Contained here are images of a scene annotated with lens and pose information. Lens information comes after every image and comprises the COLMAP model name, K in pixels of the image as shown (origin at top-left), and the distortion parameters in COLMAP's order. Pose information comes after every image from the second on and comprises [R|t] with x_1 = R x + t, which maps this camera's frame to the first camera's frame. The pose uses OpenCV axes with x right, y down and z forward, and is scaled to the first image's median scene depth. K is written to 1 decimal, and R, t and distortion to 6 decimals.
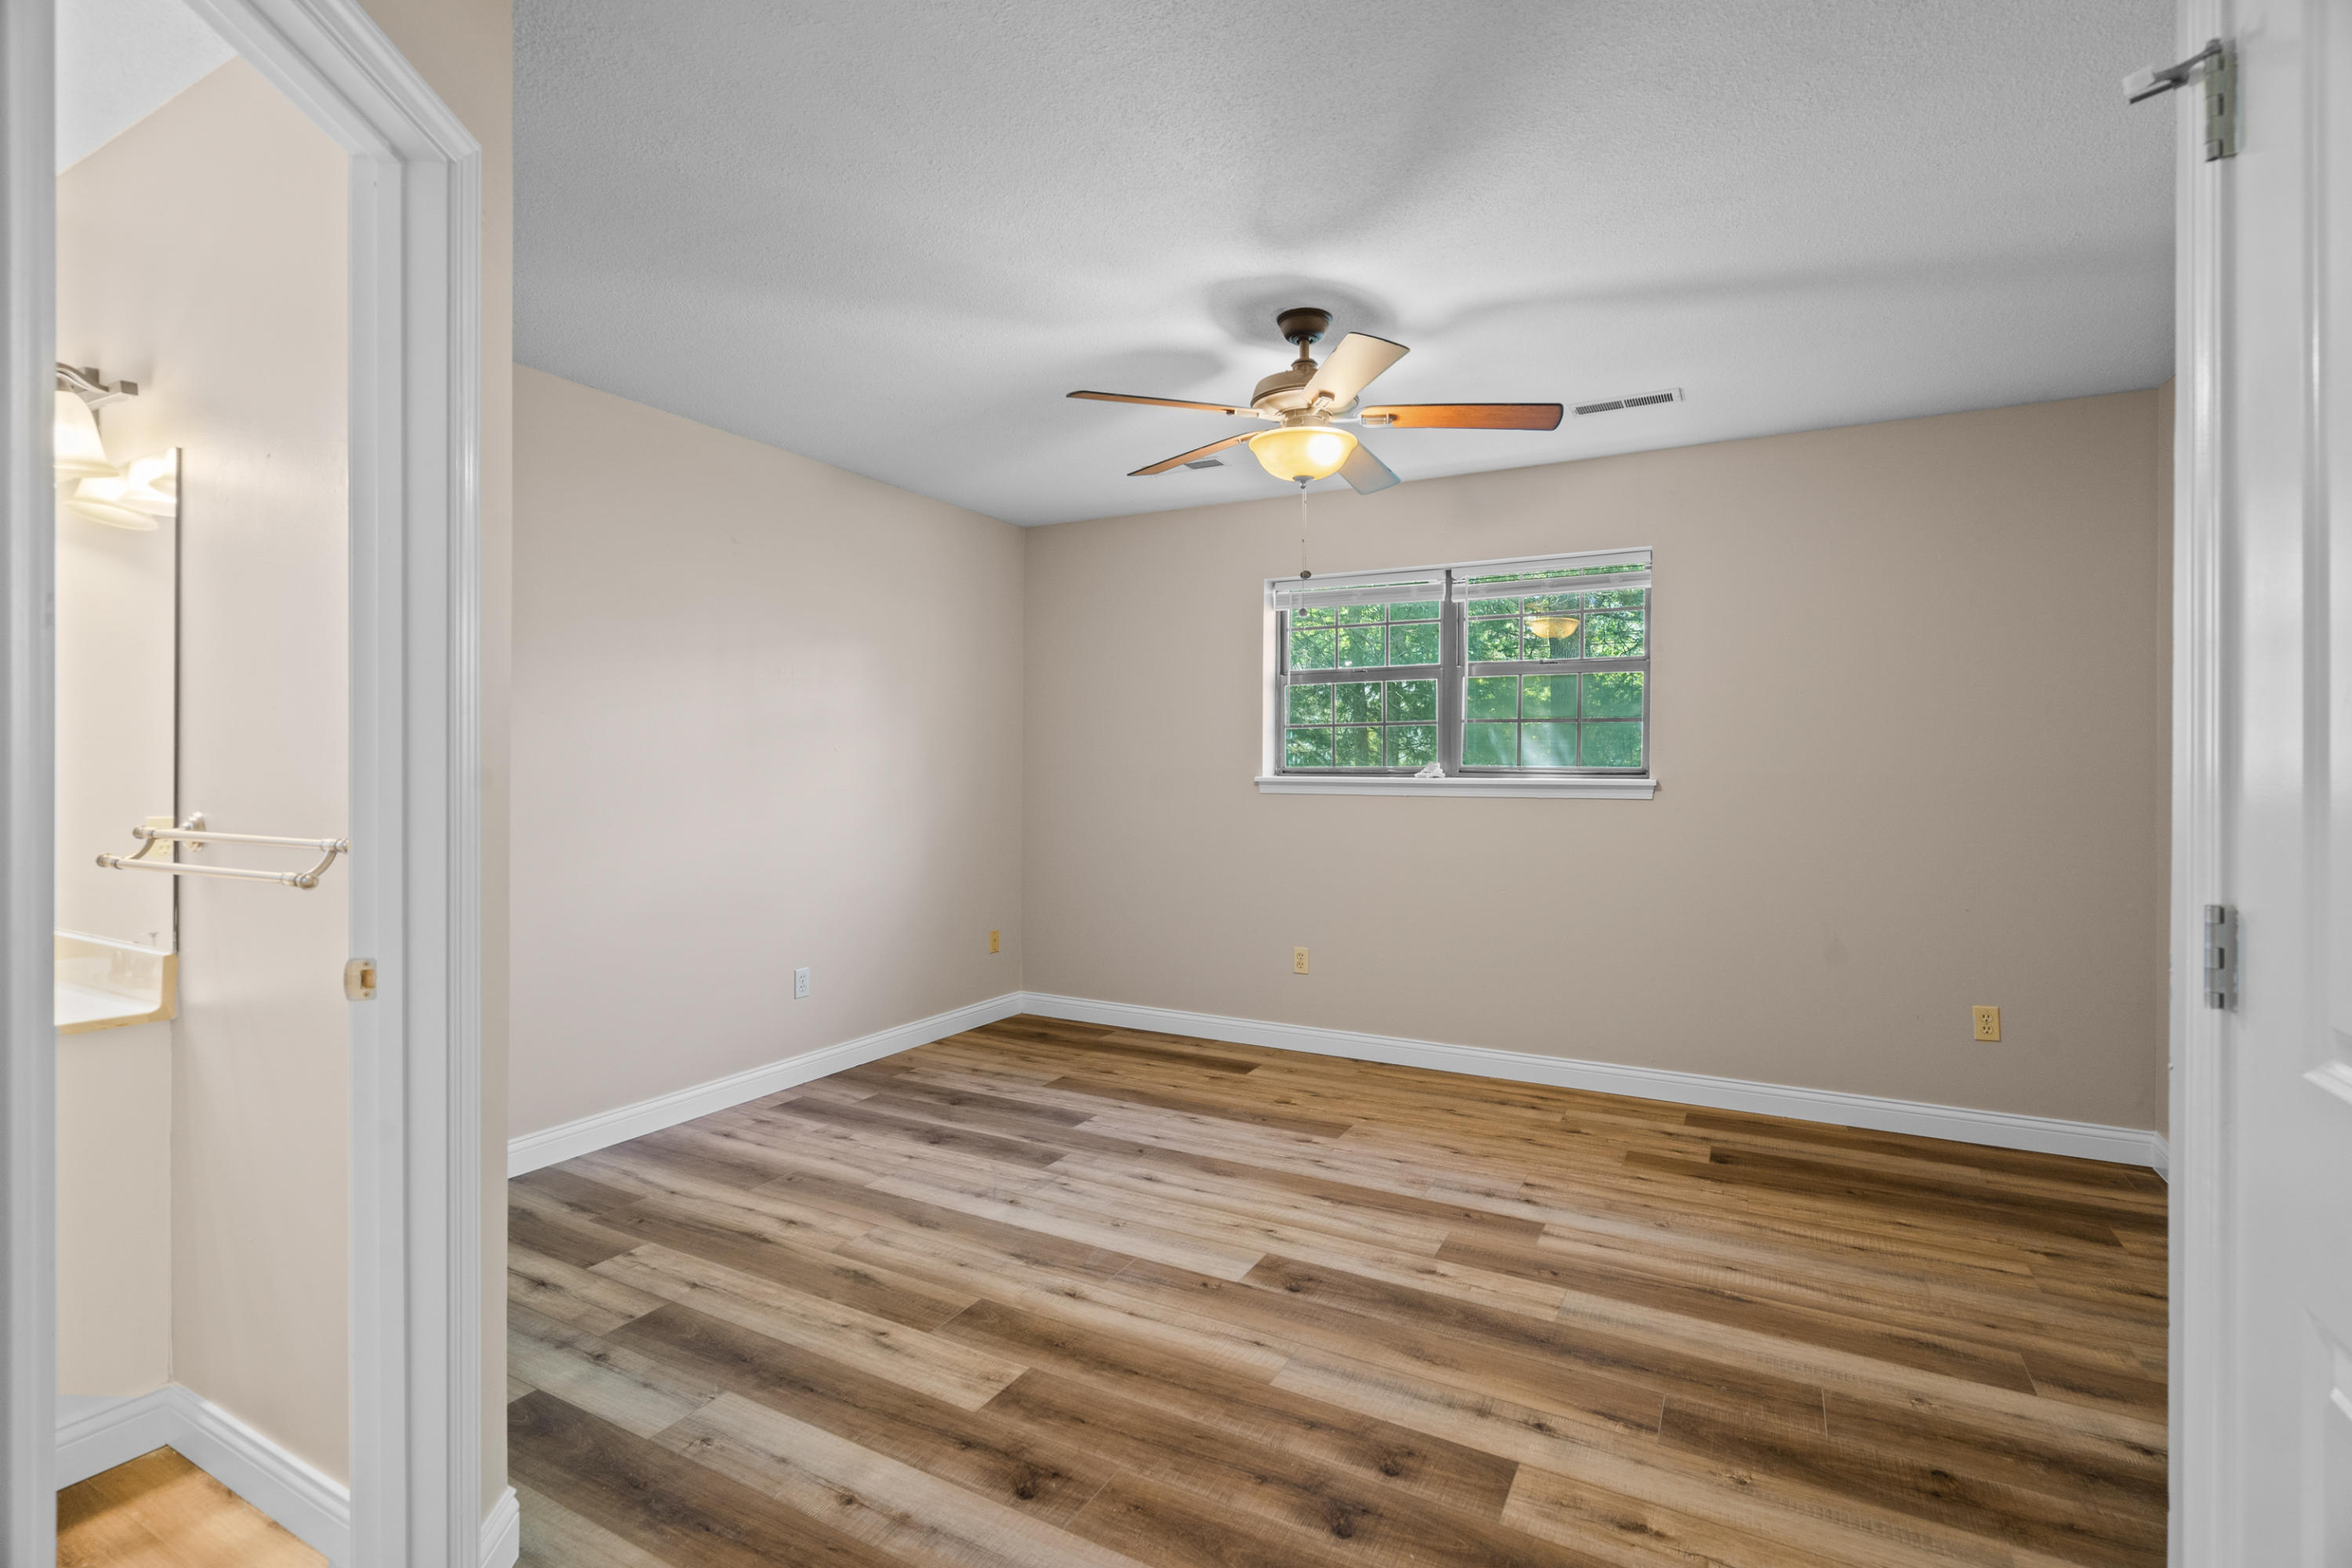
lens RADIAL K [[1077.8, 0, 1180.0], [0, 1077.8, 779.6], [0, 0, 1]] dist [-0.000040, 0.000052]
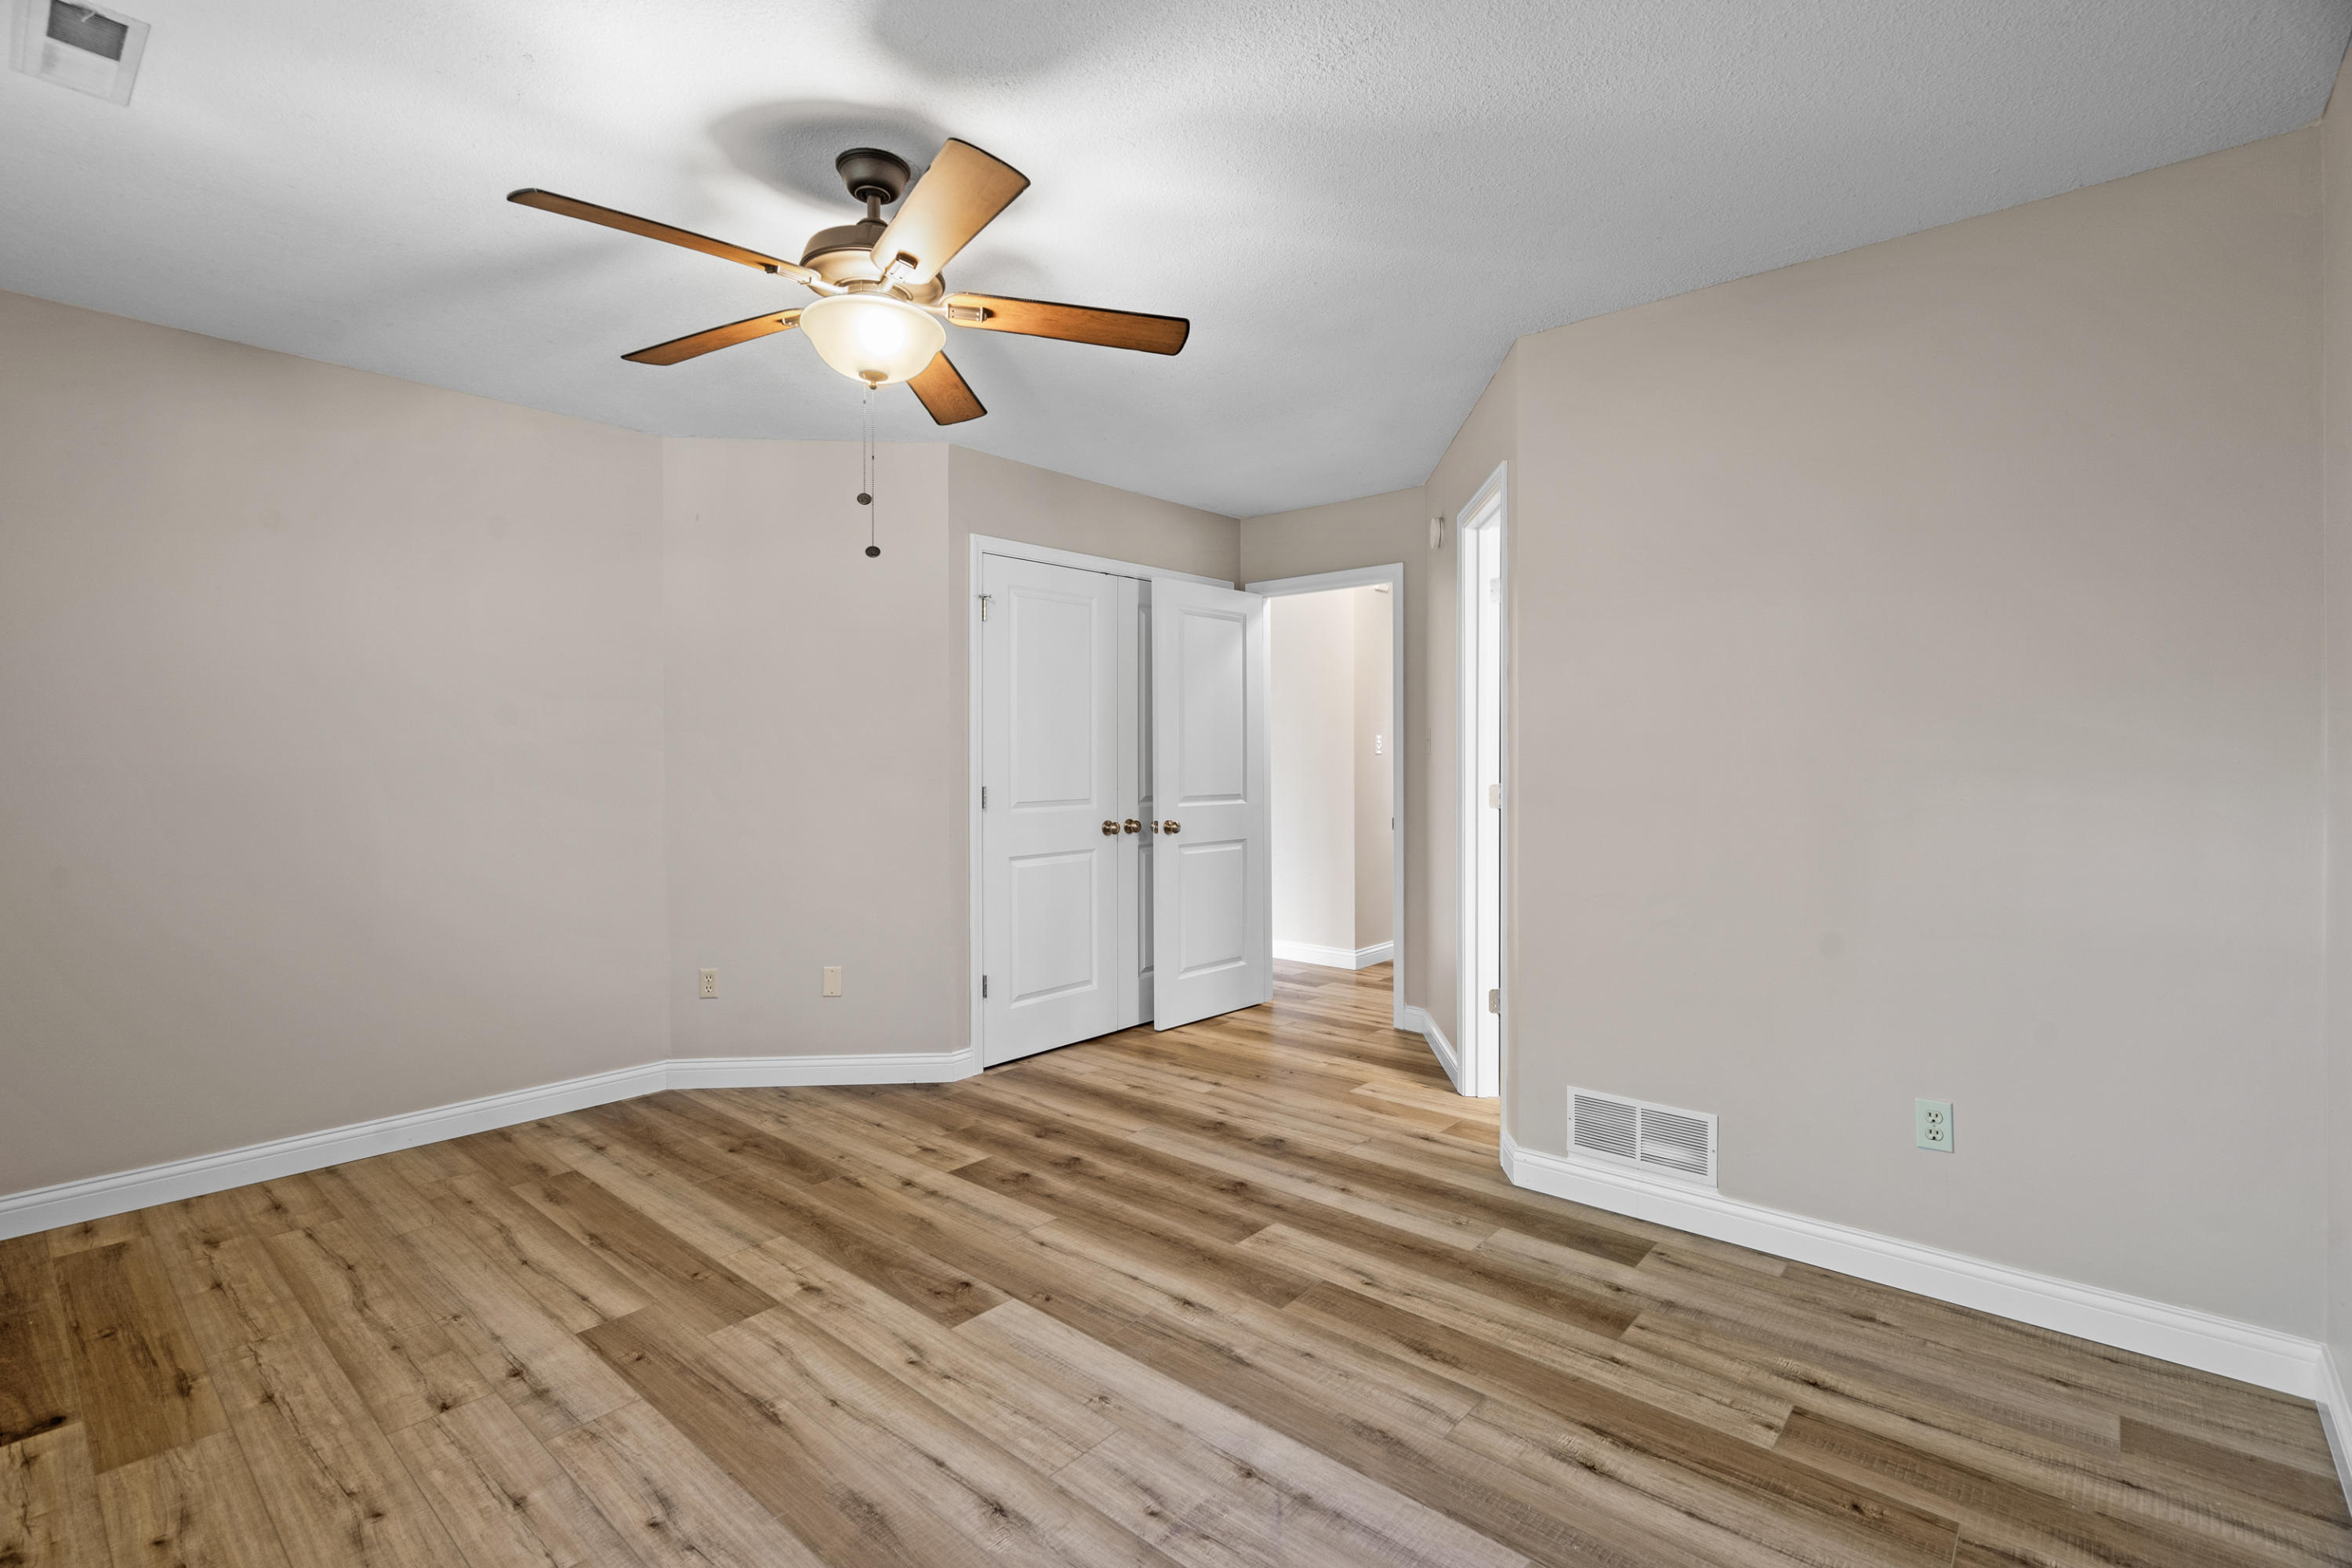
lens RADIAL K [[1077.8, 0, 1180.0], [0, 1077.8, 779.6], [0, 0, 1]] dist [-0.000040, 0.000052]
pose [[-0.976352, -0.007254, 0.216063, -0.291722], [-0.000619, 0.999527, 0.030759, -0.017991], [-0.216184, 0.029897, -0.975895, 1.881685]]
